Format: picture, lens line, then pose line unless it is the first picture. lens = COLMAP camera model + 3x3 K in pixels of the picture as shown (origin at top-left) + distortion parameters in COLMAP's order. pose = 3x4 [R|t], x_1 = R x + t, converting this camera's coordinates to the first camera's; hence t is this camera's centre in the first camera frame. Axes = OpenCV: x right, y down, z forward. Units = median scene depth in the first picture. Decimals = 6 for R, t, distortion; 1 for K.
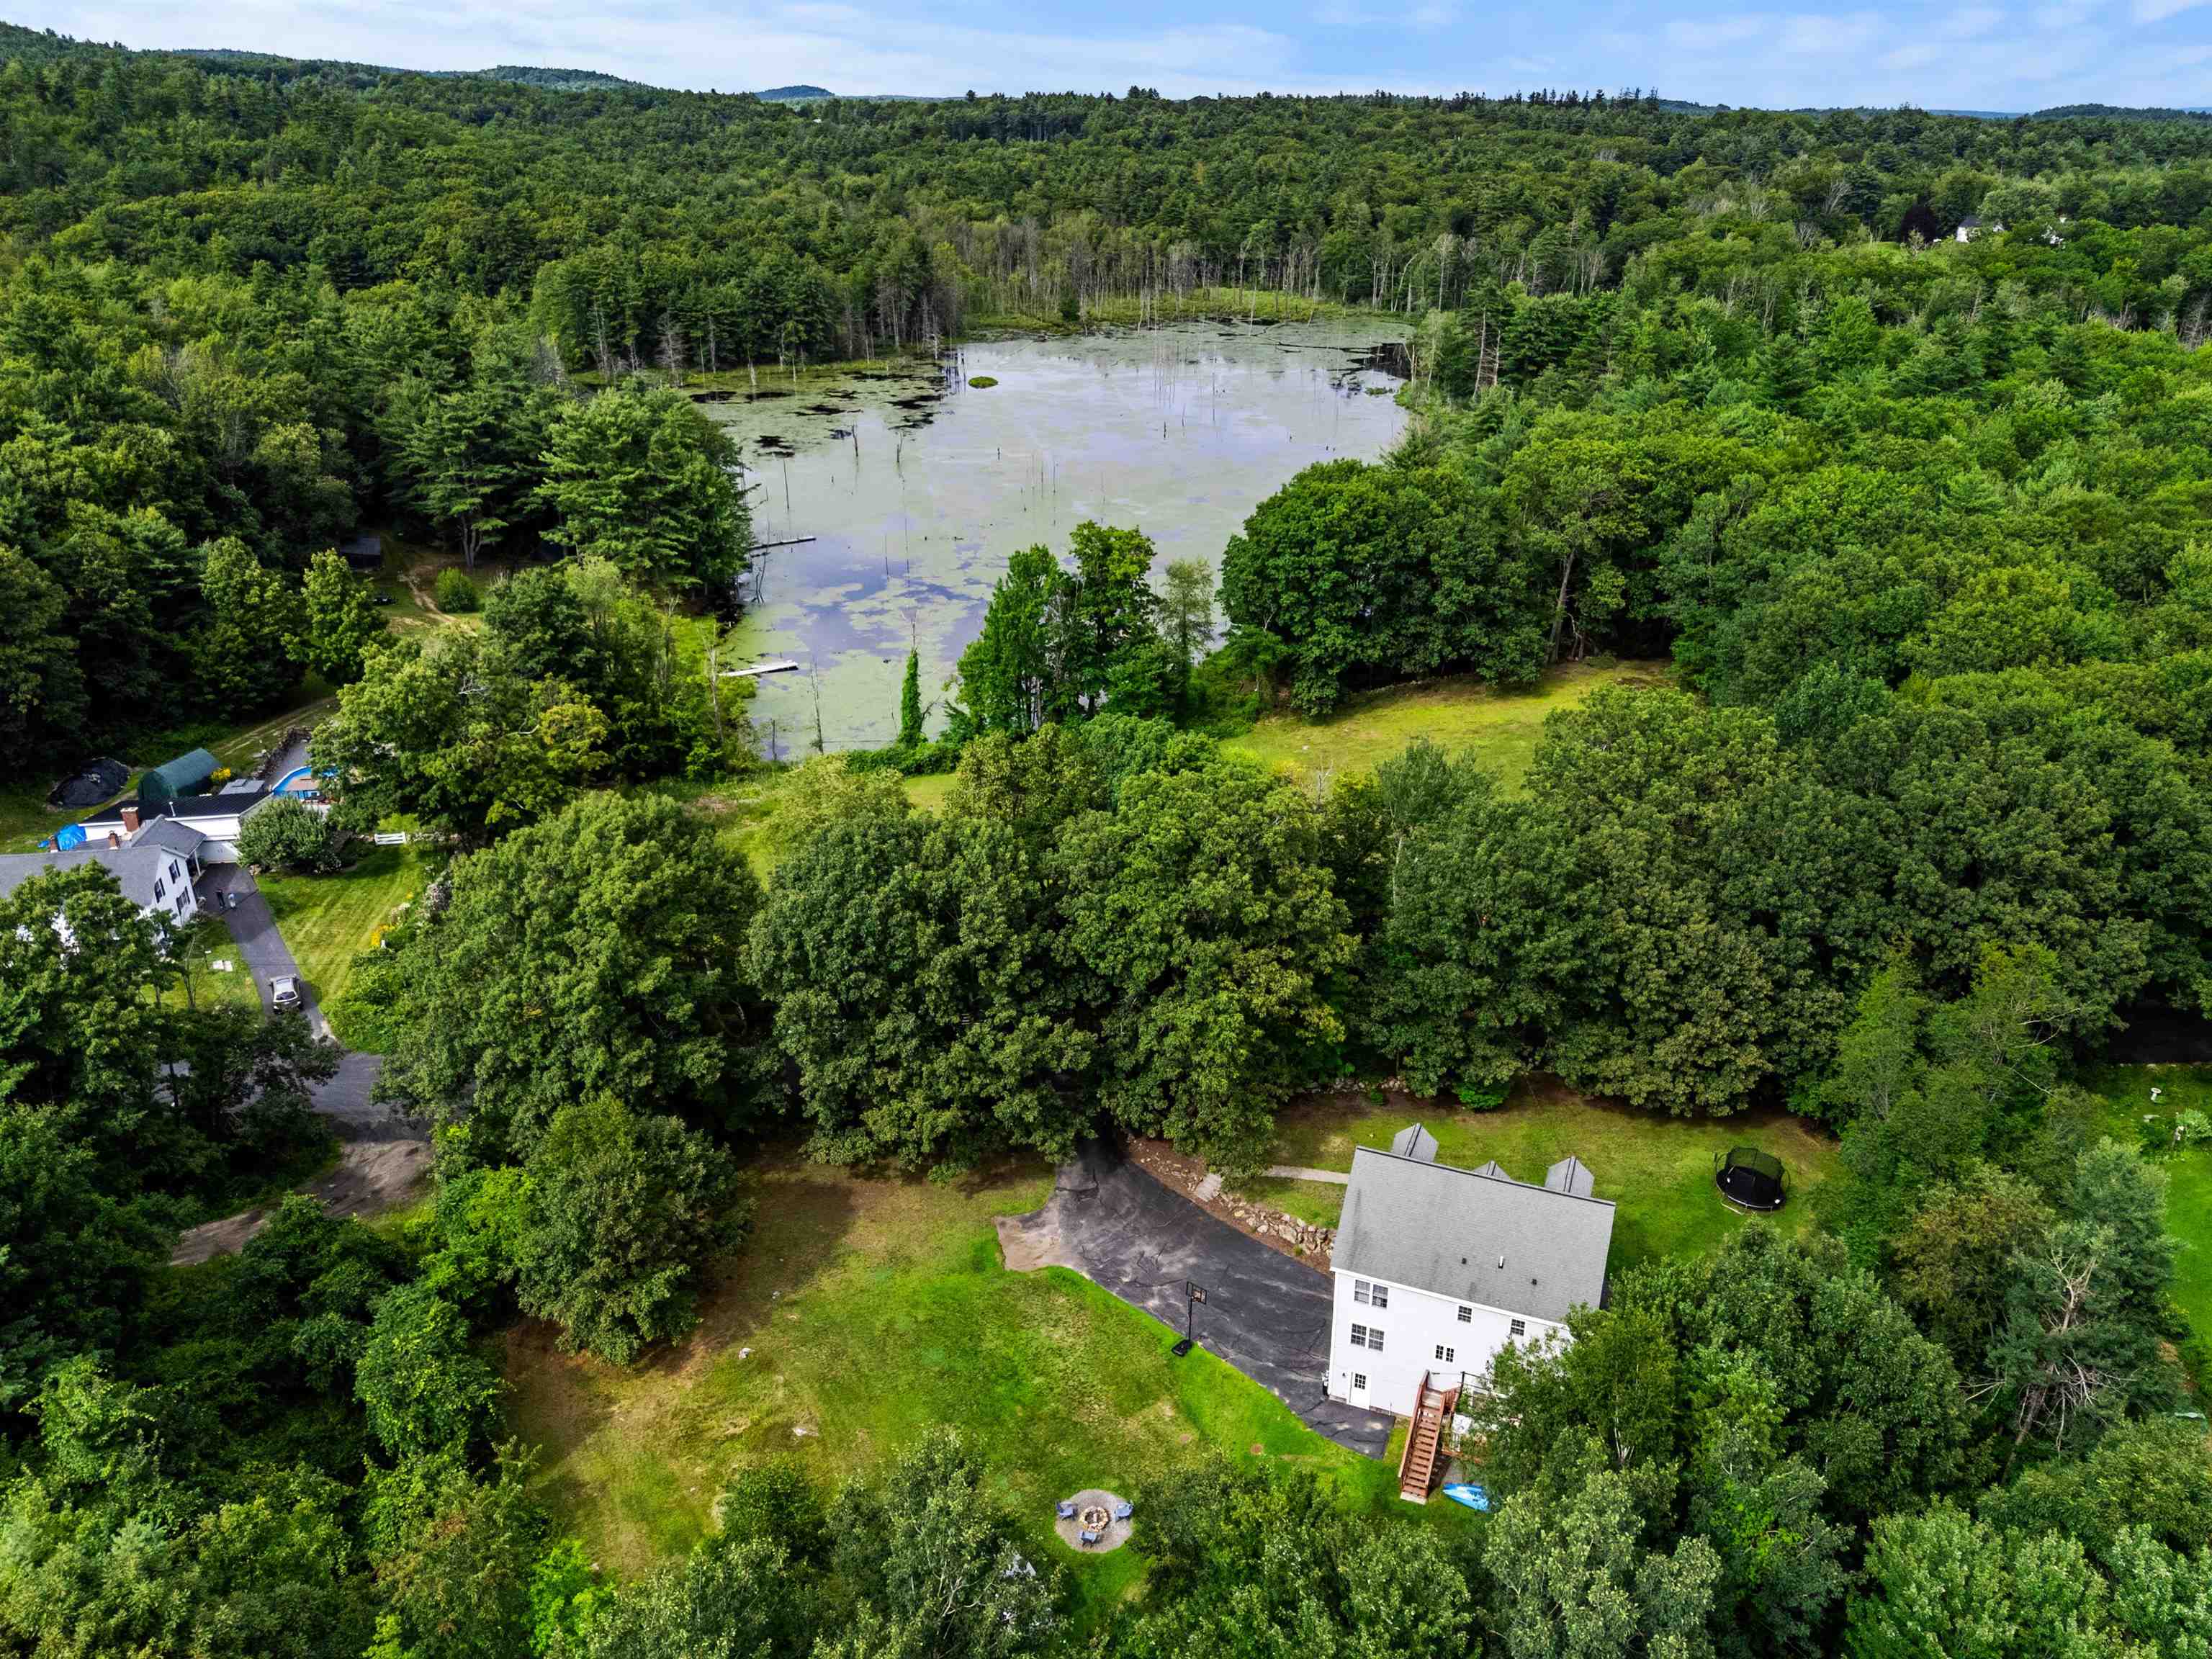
lens RADIAL K [[1558.2, 0, 1108.8], [0, 1558.2, 883.5], [0, 0, 1]] dist [0.078776, 0.000388]
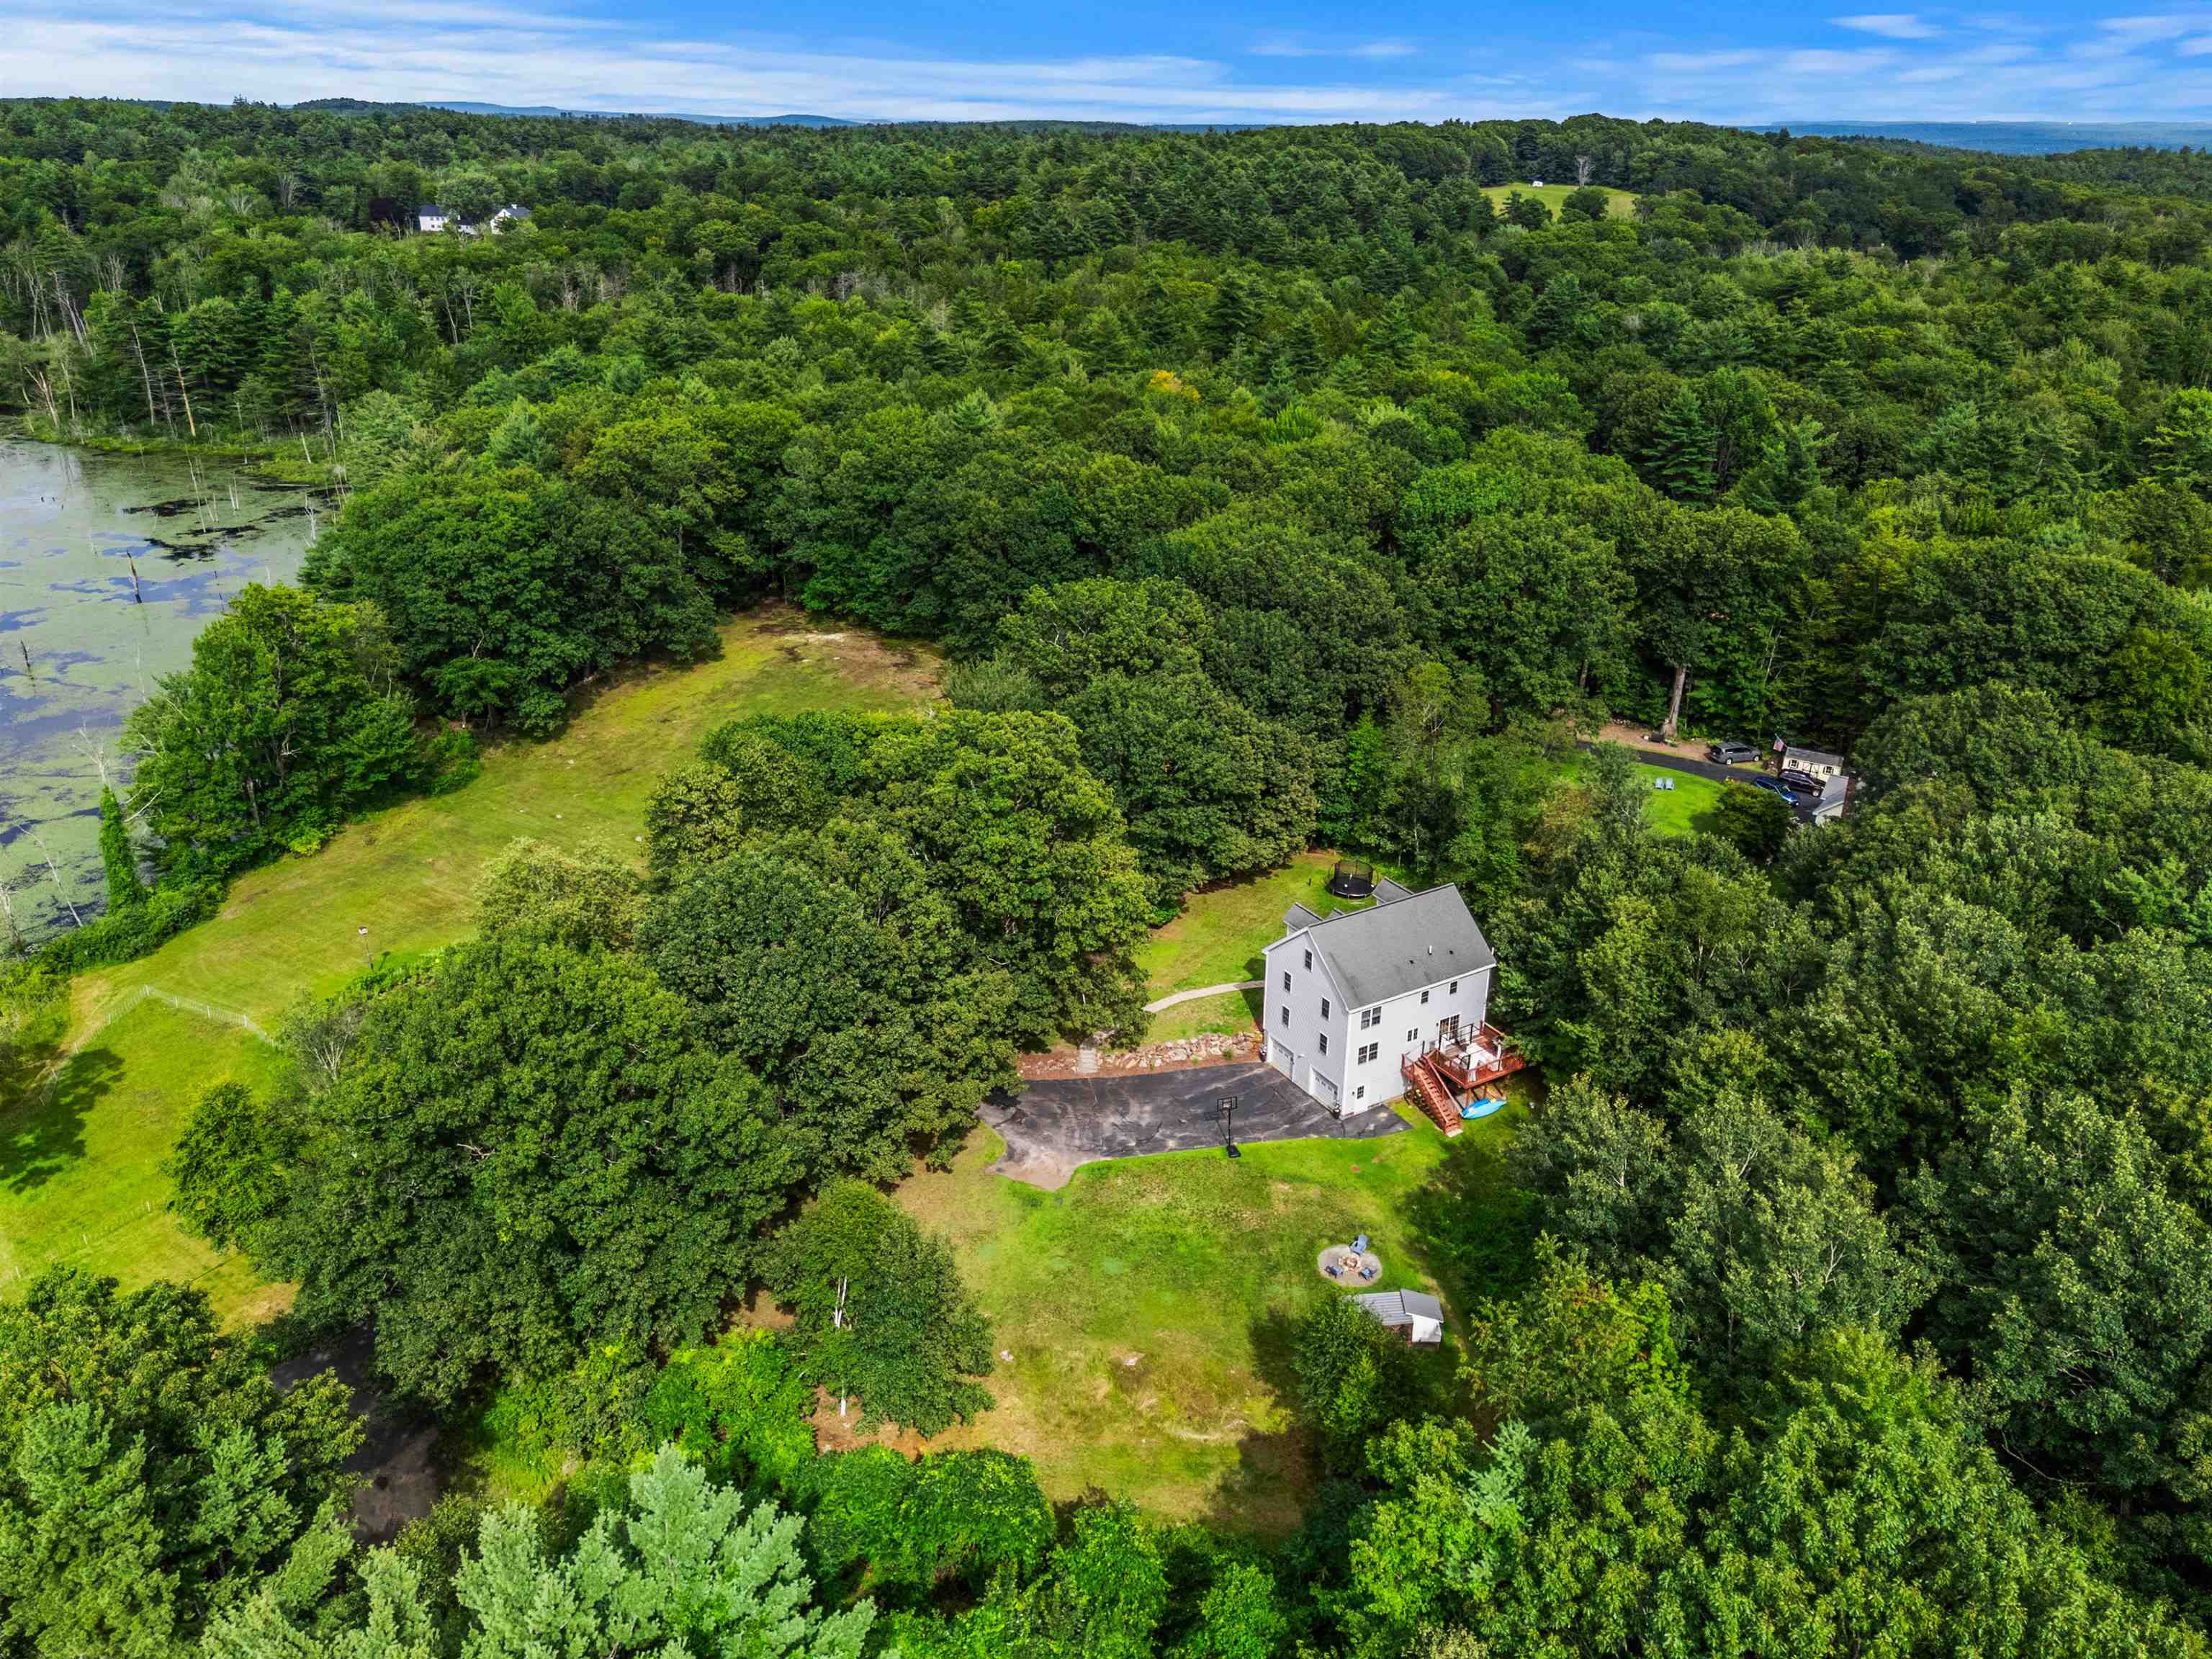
lens RADIAL K [[1599.0, 0, 1052.8], [0, 1599.0, 839.6], [0, 0, 1]] dist [0.079749, -0.002630]
pose [[0.627555, -0.323544, 0.708163, -0.864175], [0.340983, 0.931909, 0.123599, -0.130078], [-0.699933, 0.163906, 0.695147, 0.210321]]
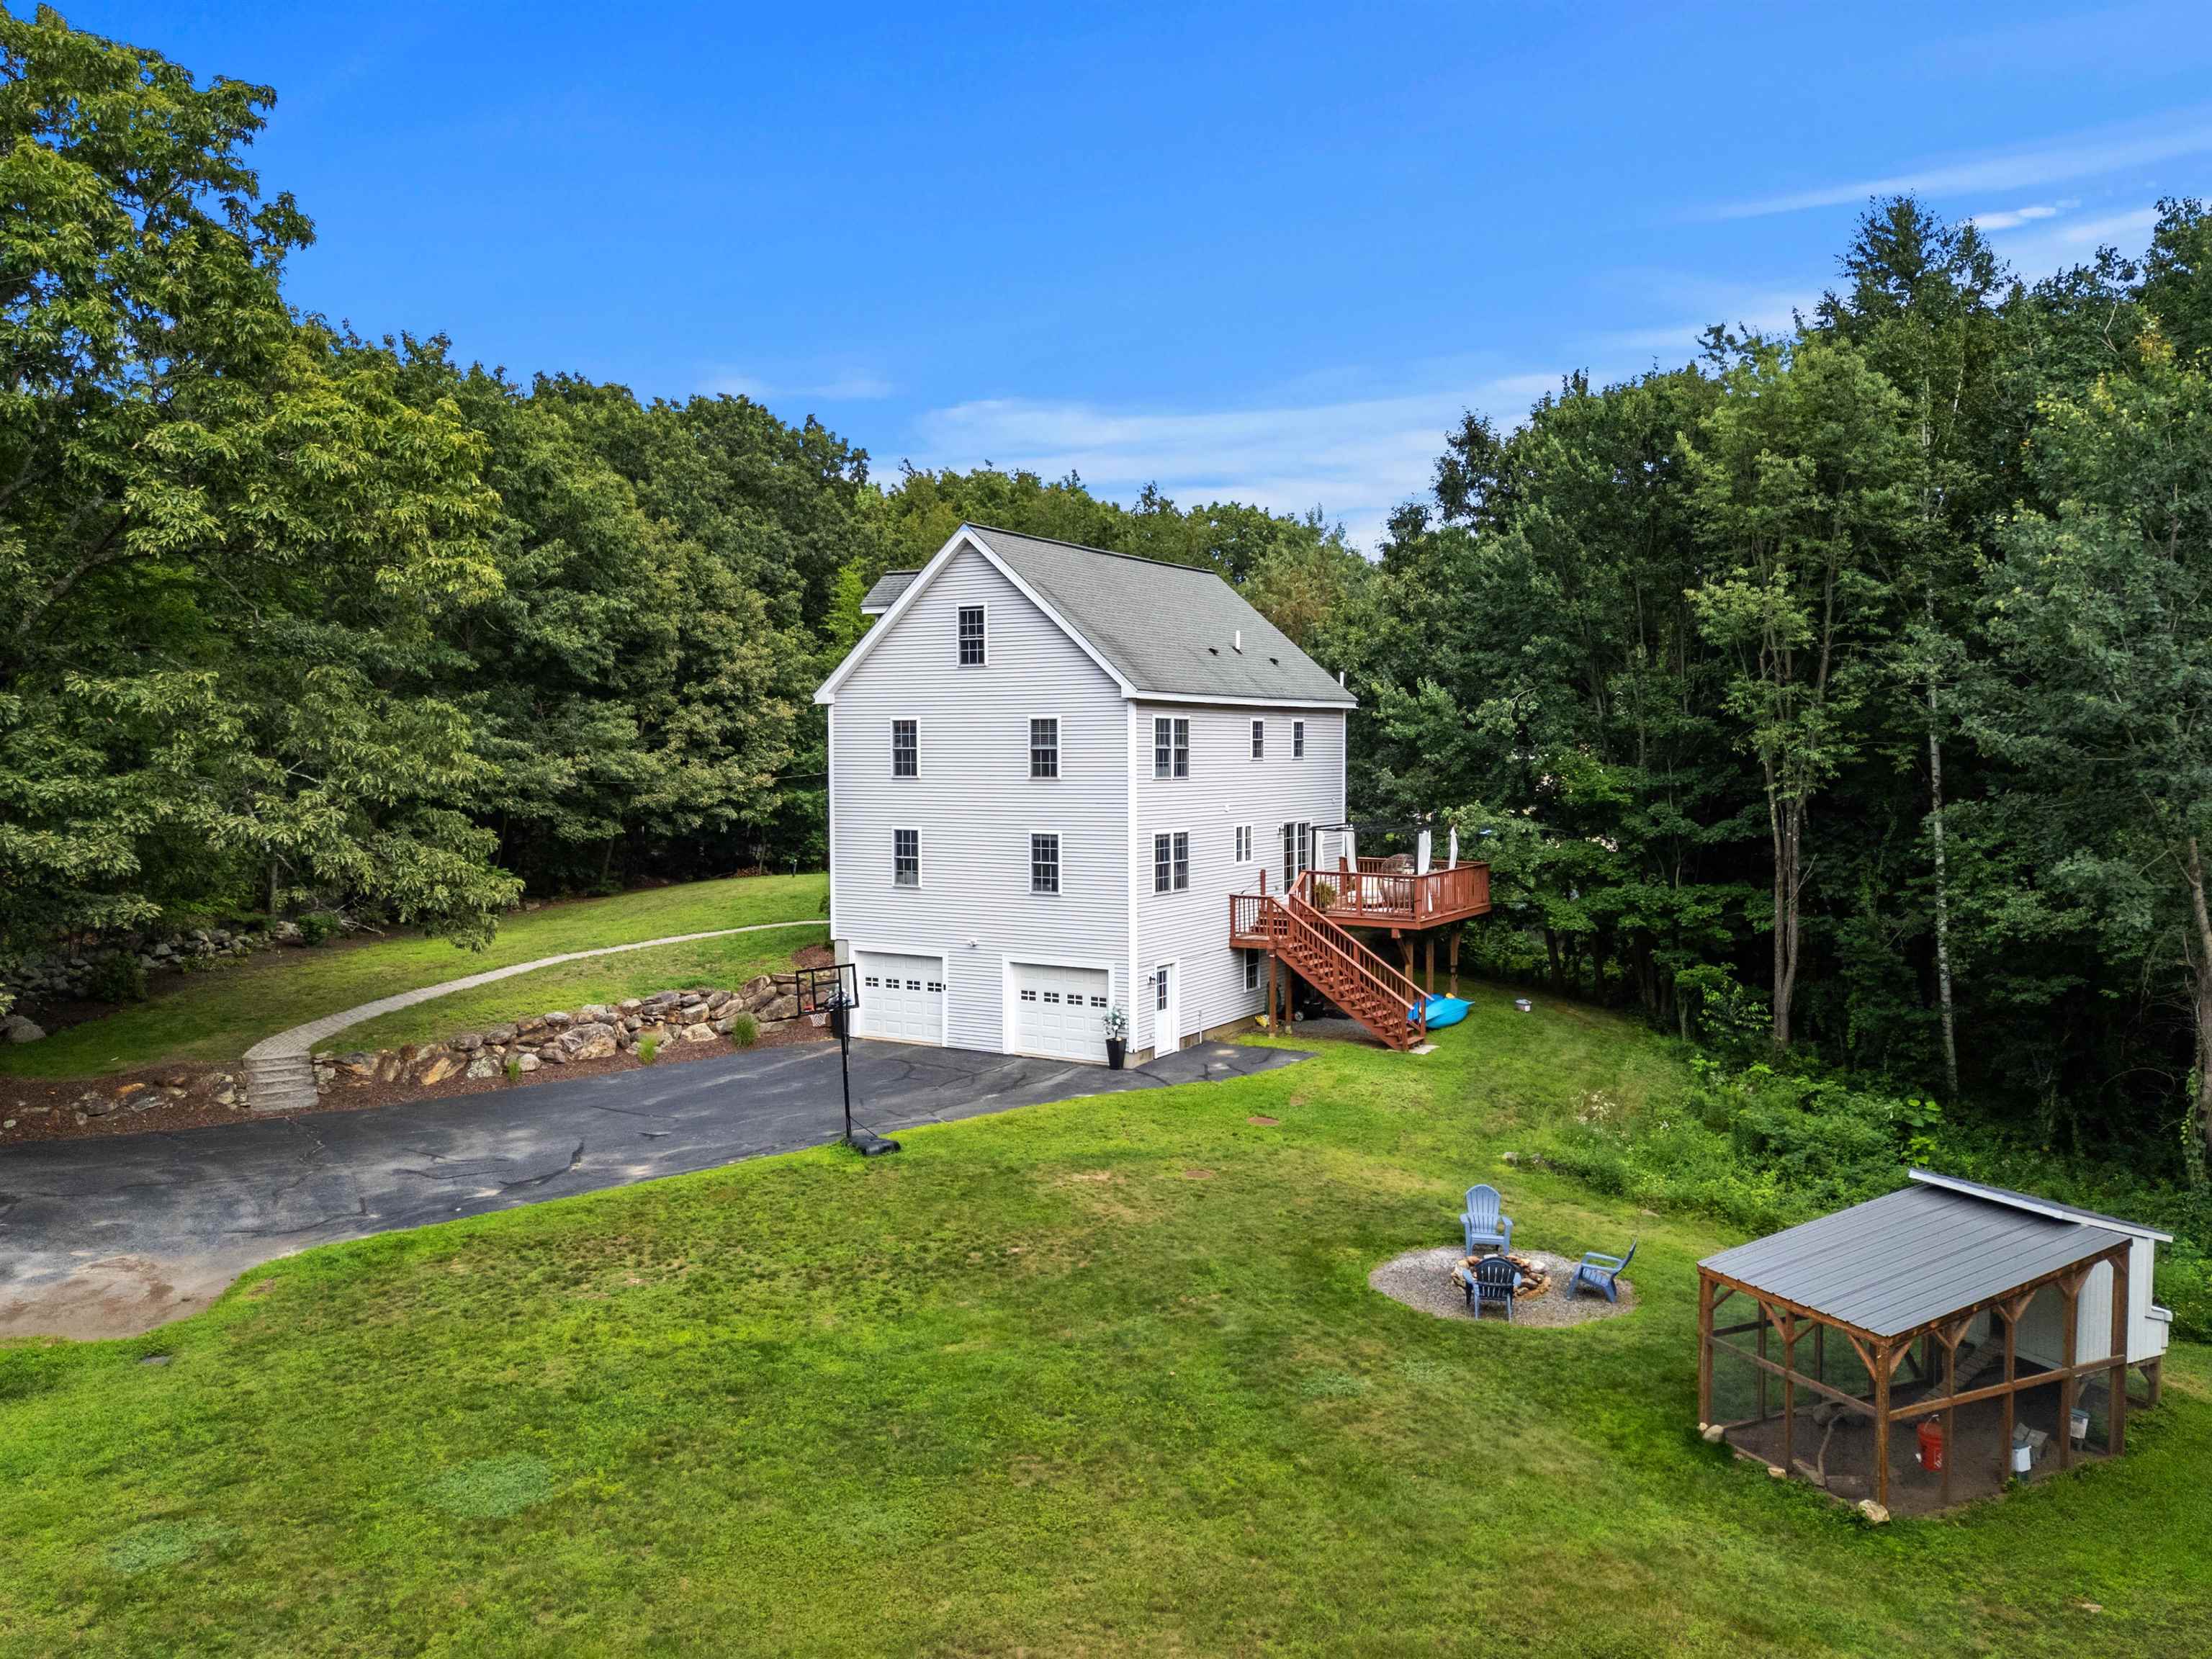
lens RADIAL K [[1636.8, 0, 1106.0], [0, 1636.8, 829.5], [0, 0, 1]] dist [0.090798, -0.090608]
pose [[0.170448, -0.046434, 0.984272, -0.309731], [0.424172, 0.905059, -0.030757, 0.275723], [-0.889396, 0.422743, 0.173961, 0.892882]]
